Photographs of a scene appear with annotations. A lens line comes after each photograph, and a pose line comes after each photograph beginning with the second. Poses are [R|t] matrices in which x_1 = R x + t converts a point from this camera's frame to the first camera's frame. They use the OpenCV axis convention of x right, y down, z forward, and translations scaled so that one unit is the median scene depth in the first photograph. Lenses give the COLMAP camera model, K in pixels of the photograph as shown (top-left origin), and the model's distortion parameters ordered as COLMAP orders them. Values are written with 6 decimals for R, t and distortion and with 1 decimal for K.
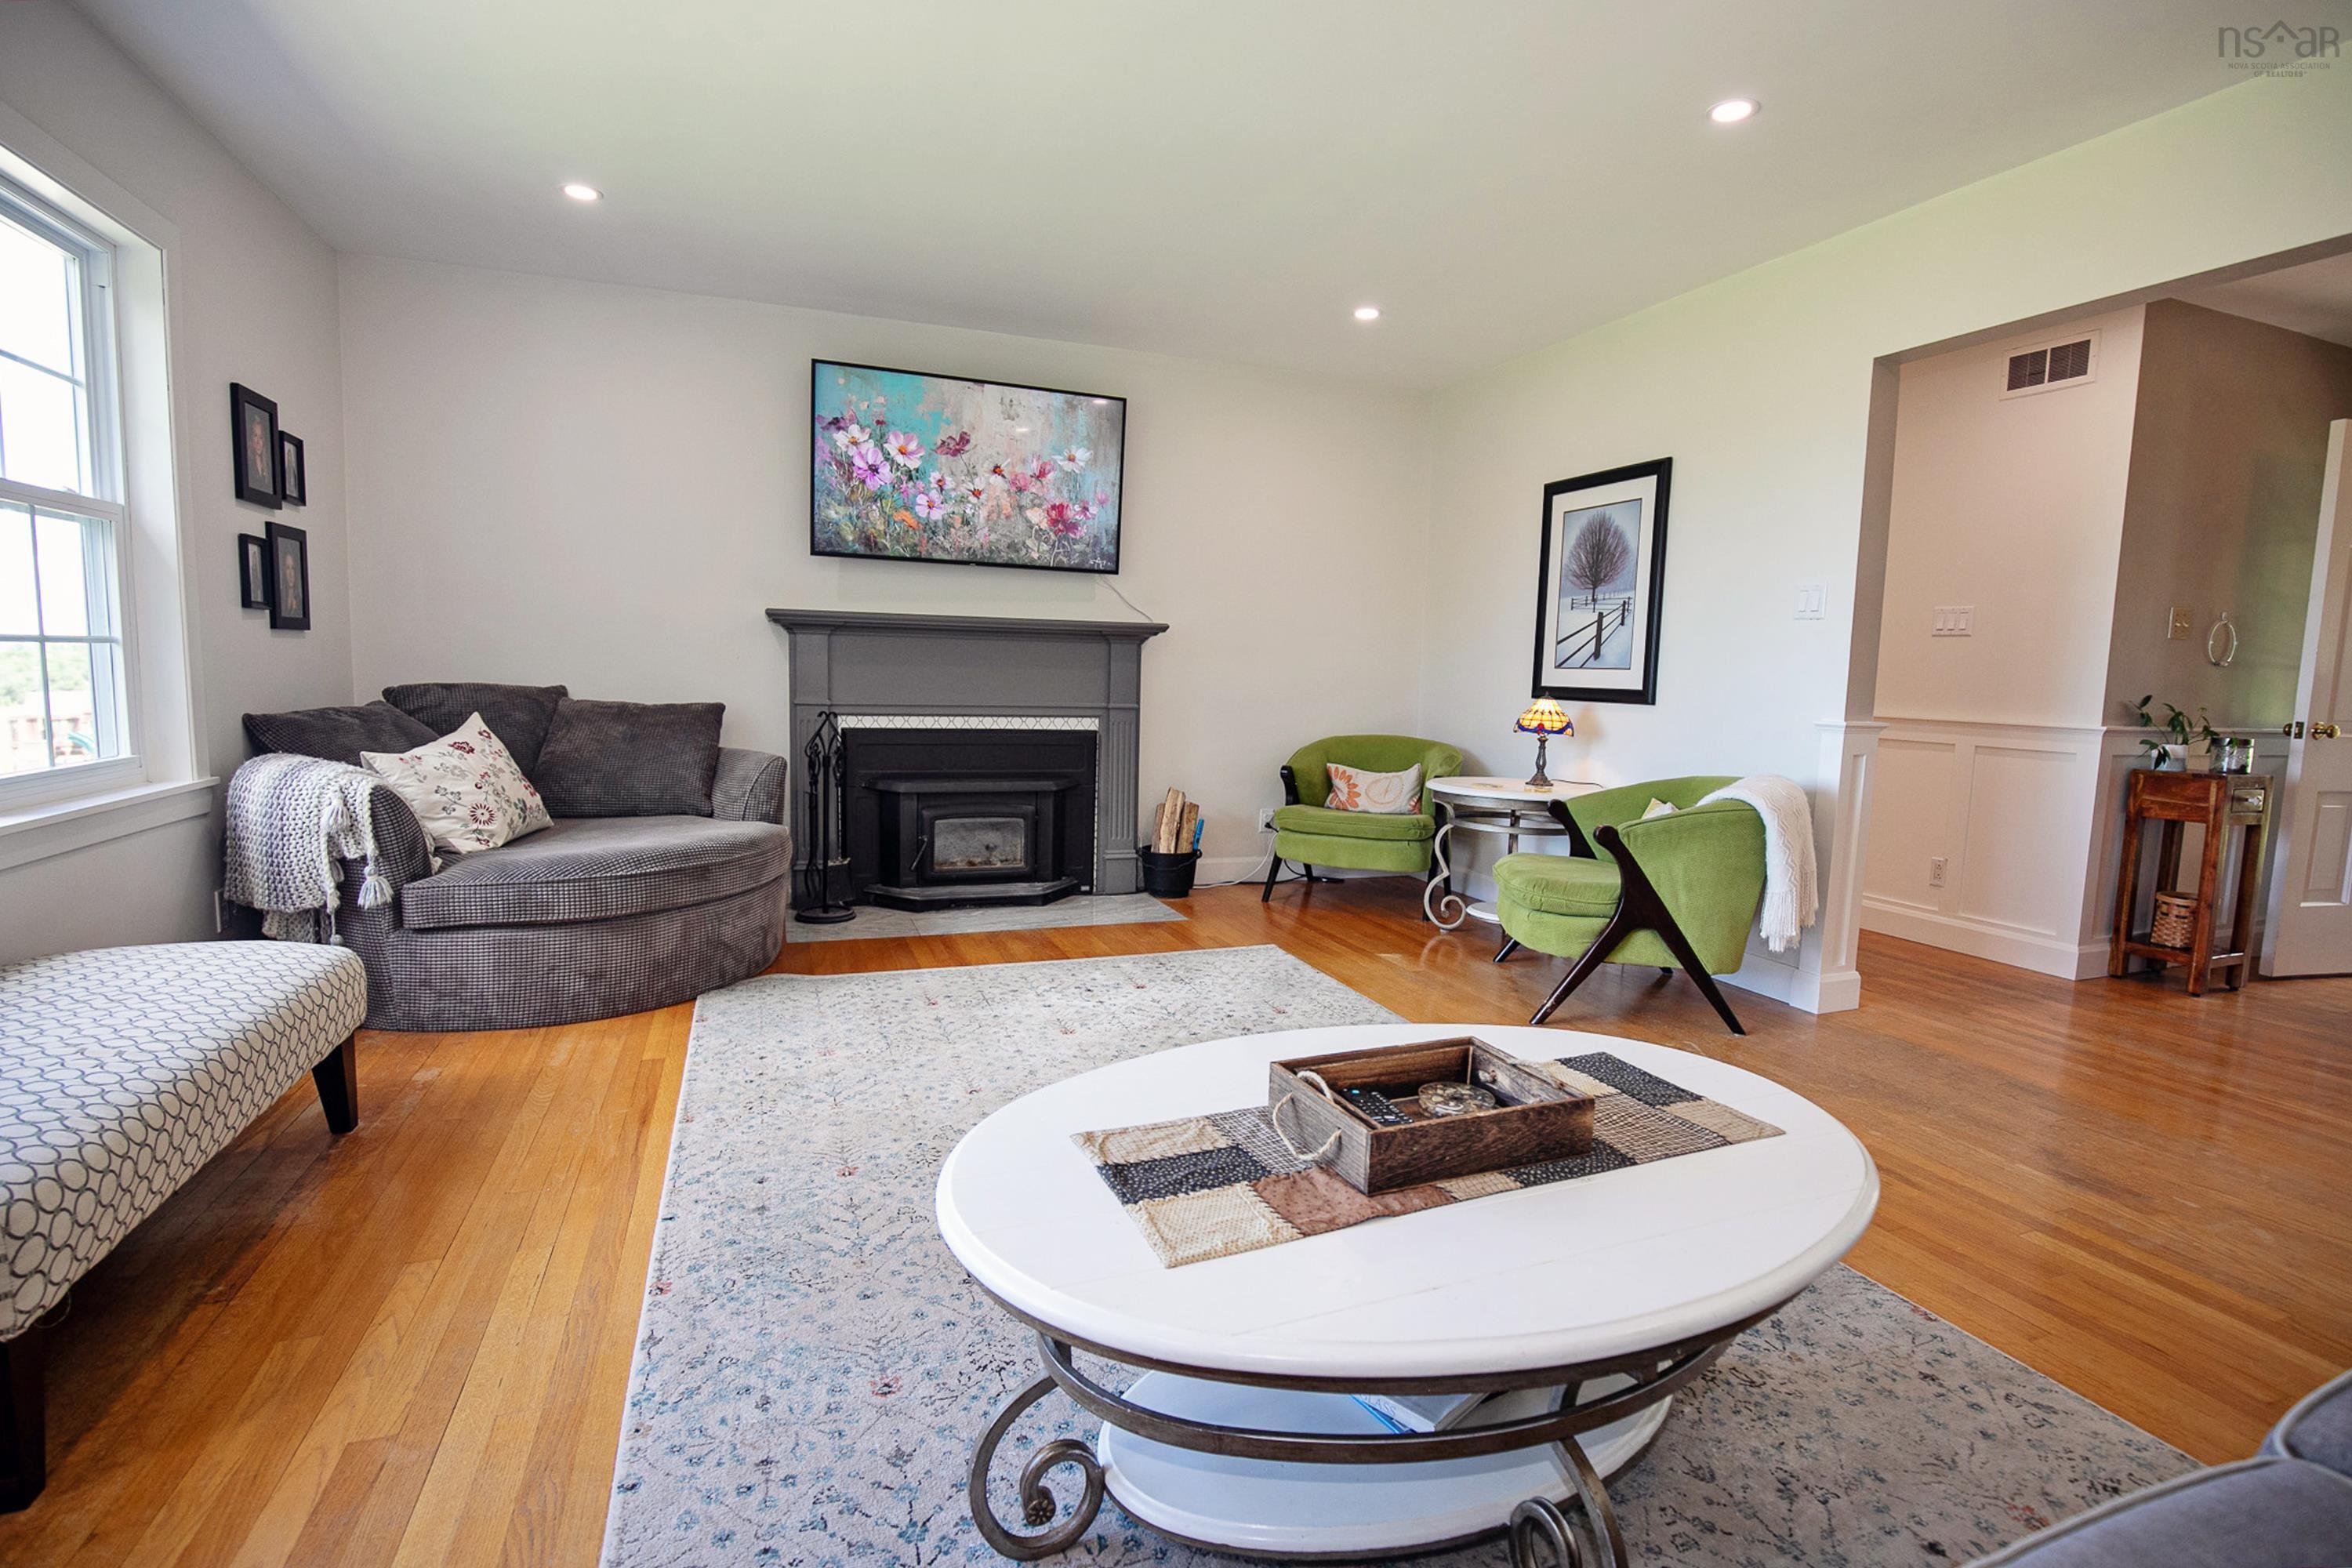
lens RADIAL K [[1078.3, 0, 1176.7], [0, 1078.3, 785.9], [0, 0, 1]] dist [-0.025103, 0.001437]
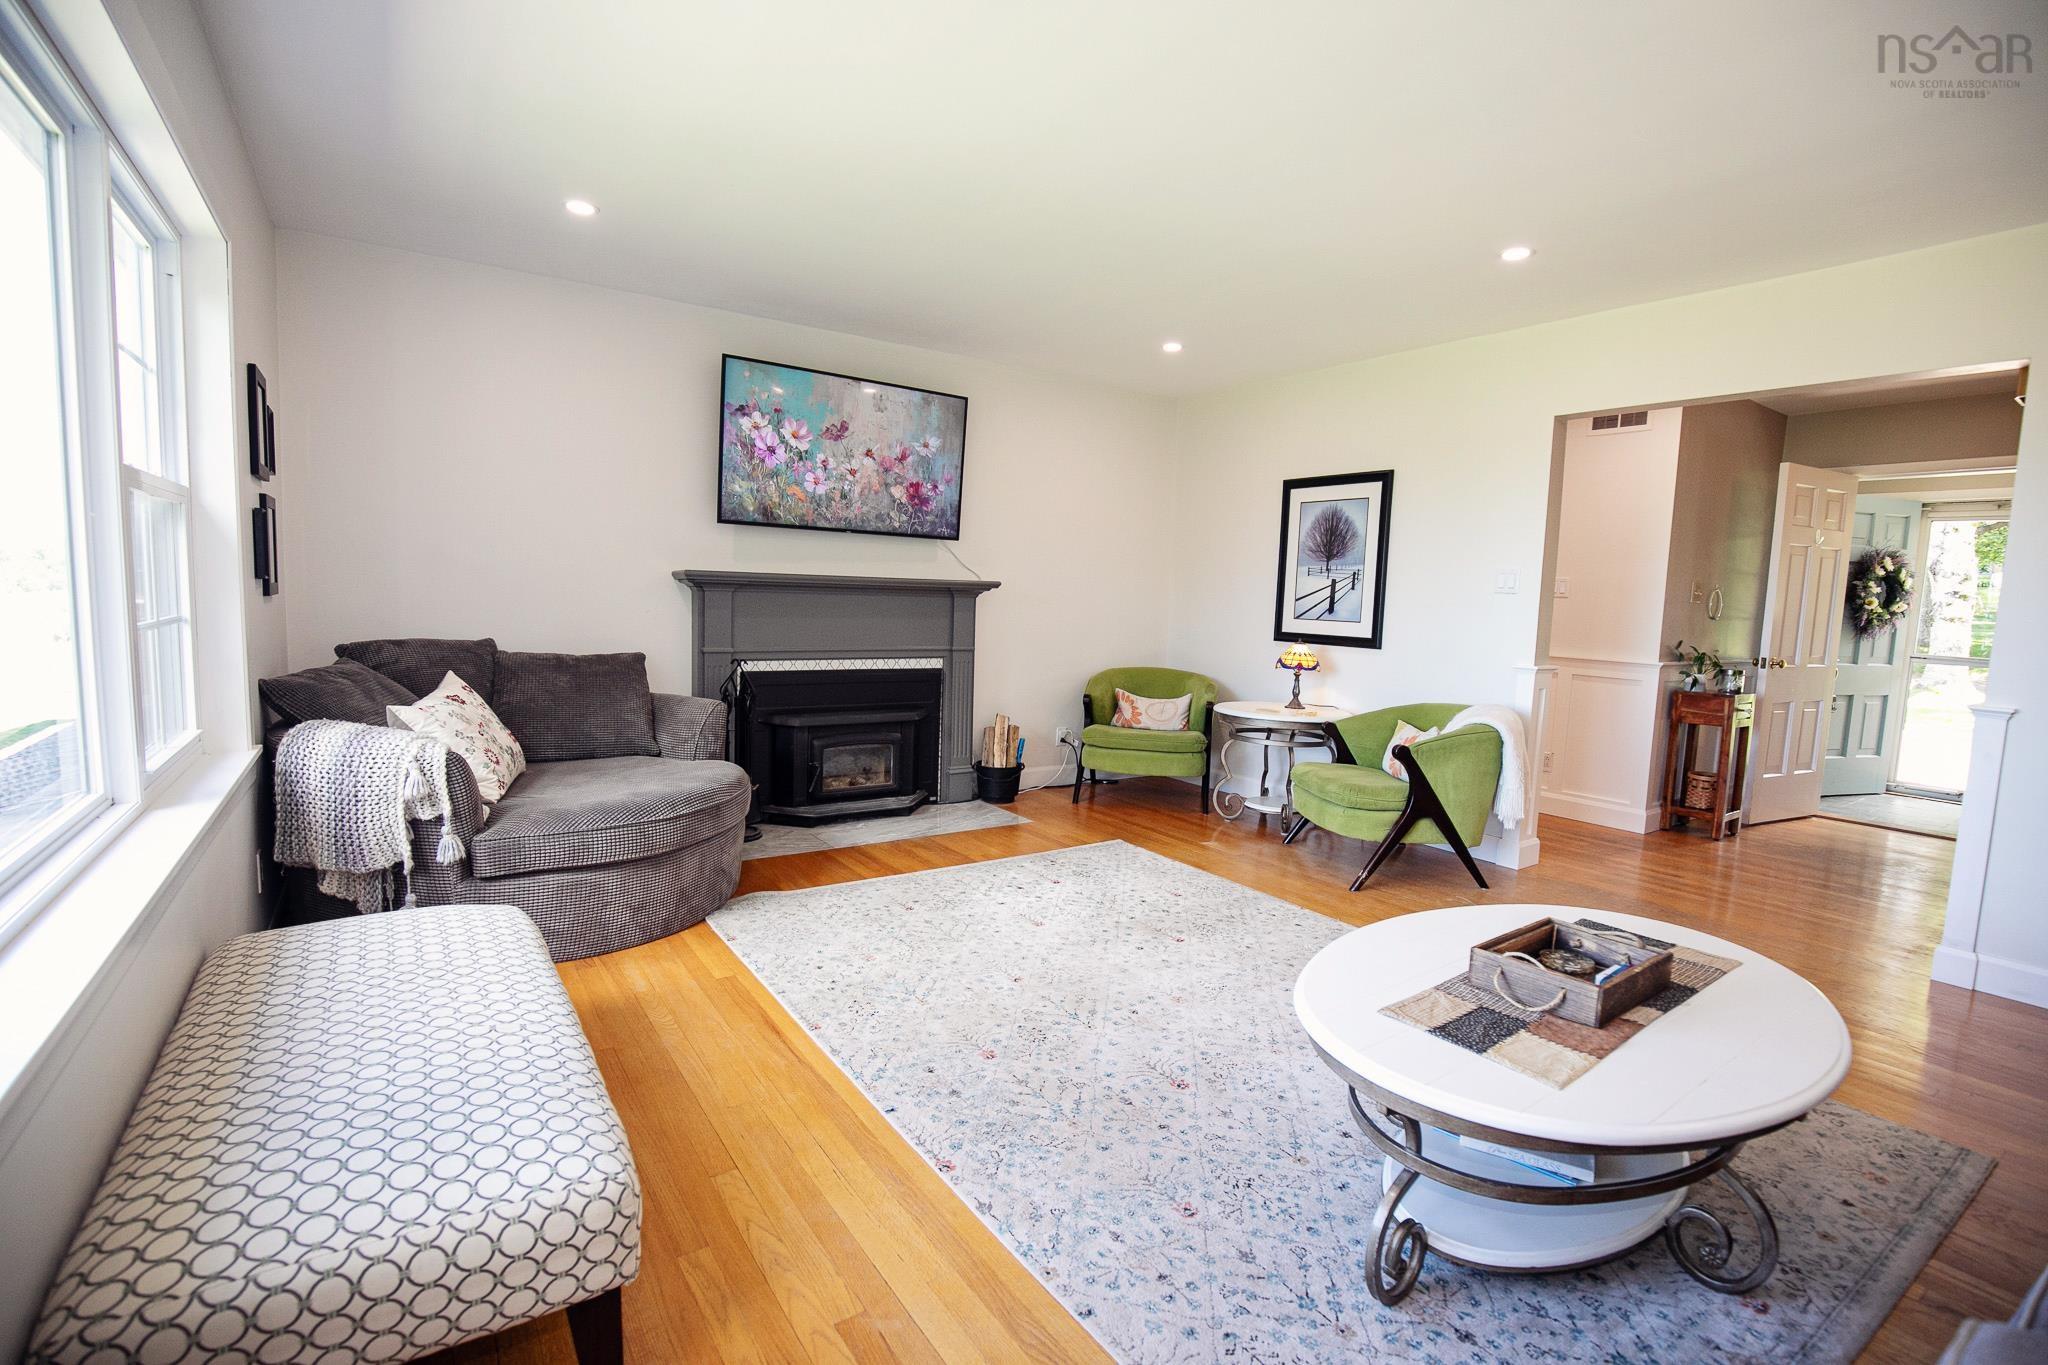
lens RADIAL K [[939.0, 0, 937.8], [0, 939.0, 674.6], [0, 0, 1]] dist [-0.025103, 0.001437]
pose [[0.973984, -0.017838, 0.225915, -0.383226], [0.017797, 0.999839, 0.002216, -0.056772], [-0.225918, 0.001863, 0.974144, -0.034717]]
